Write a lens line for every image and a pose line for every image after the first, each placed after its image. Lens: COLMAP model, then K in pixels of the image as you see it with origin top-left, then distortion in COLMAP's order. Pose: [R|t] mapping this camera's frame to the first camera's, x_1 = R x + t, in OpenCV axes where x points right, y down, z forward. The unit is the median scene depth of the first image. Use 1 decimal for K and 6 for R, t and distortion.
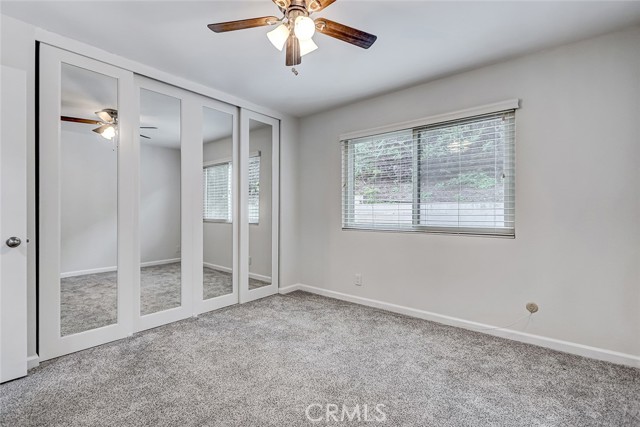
lens RADIAL K [[292.8, 0, 313.9], [0, 292.8, 212.2], [0, 0, 1]] dist [0.001777, -0.000130]
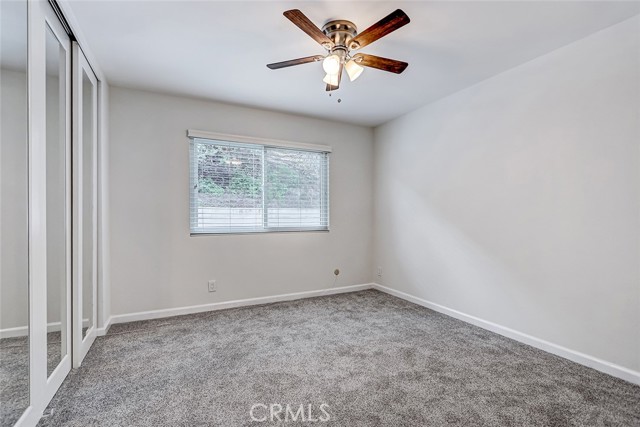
lens RADIAL K [[292.8, 0, 319.1], [0, 292.8, 218.6], [0, 0, 1]] dist [0.001777, -0.000130]
pose [[0.396058, -0.008242, 0.918189, -0.713959], [-0.000277, 0.999959, 0.009095, -0.000031], [-0.918226, -0.003857, 0.396039, 0.355165]]
